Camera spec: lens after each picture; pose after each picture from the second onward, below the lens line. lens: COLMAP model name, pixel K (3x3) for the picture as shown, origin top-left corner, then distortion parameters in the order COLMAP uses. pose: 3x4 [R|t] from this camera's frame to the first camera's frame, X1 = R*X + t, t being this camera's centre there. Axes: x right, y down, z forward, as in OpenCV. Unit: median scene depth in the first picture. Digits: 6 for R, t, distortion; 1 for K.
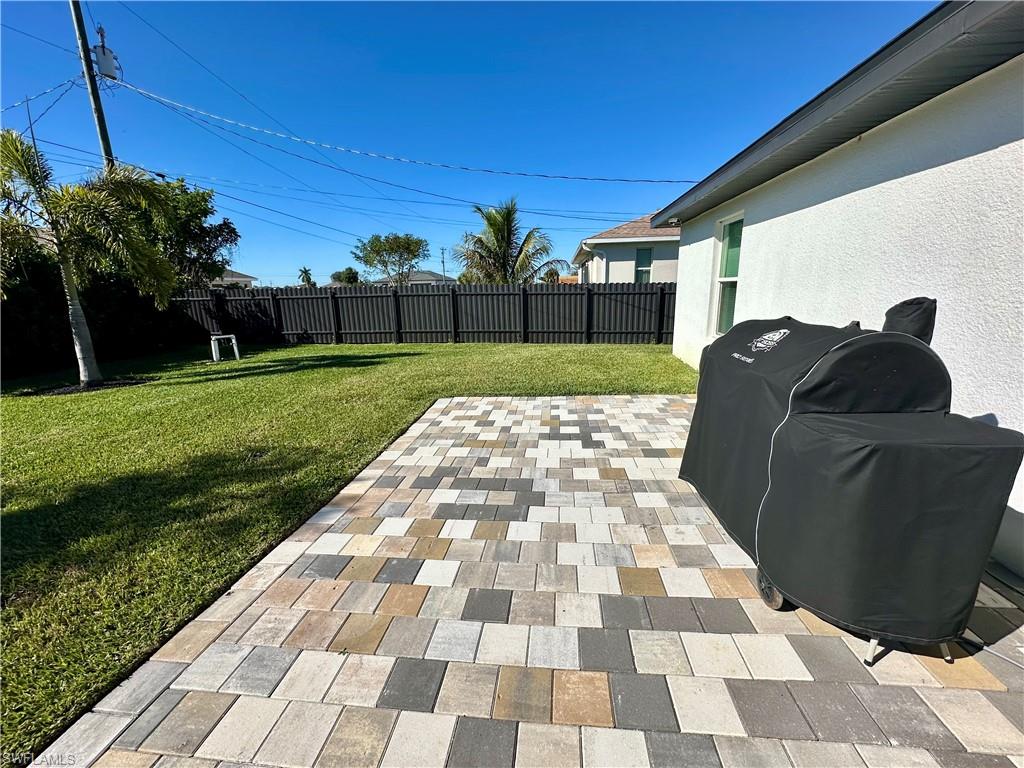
lens RADIAL K [[407.5, 0, 508.7], [0, 407.5, 383.9], [0, 0, 1]] dist [-0.002969, 0.000471]
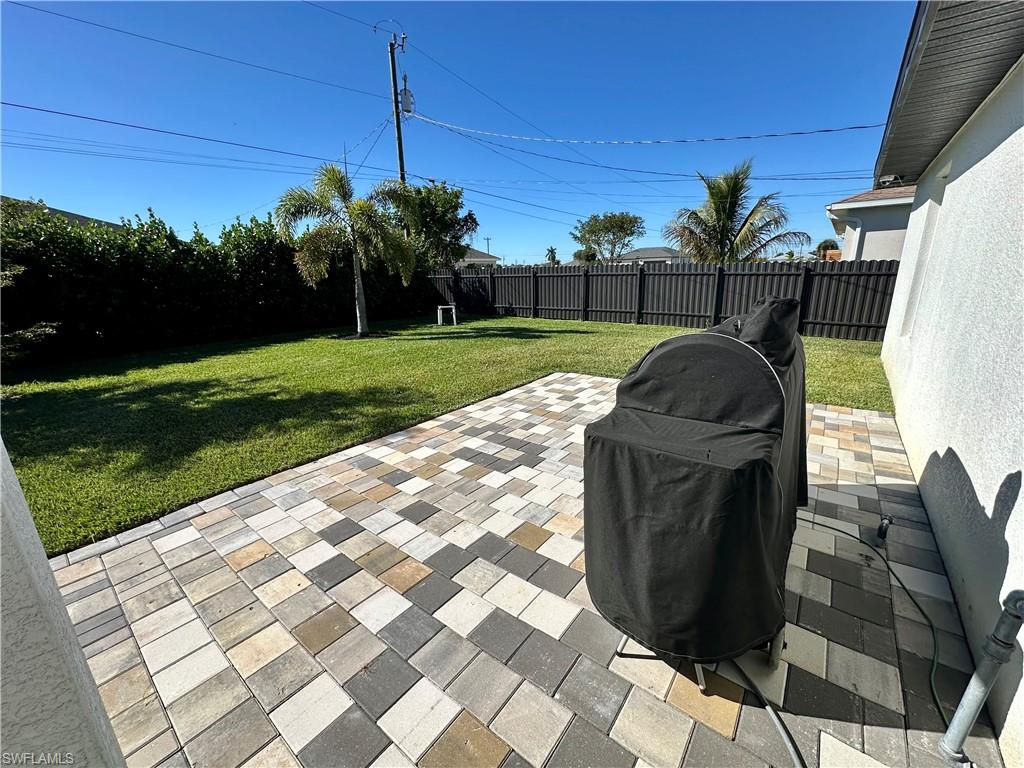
lens RADIAL K [[407.5, 0, 513.3], [0, 407.5, 383.8], [0, 0, 1]] dist [-0.002969, 0.000471]
pose [[0.851547, 0.140678, -0.505052, 0.426715], [-0.114331, 0.989971, 0.082980, -0.016415], [0.511660, -0.012918, 0.859091, -0.004376]]
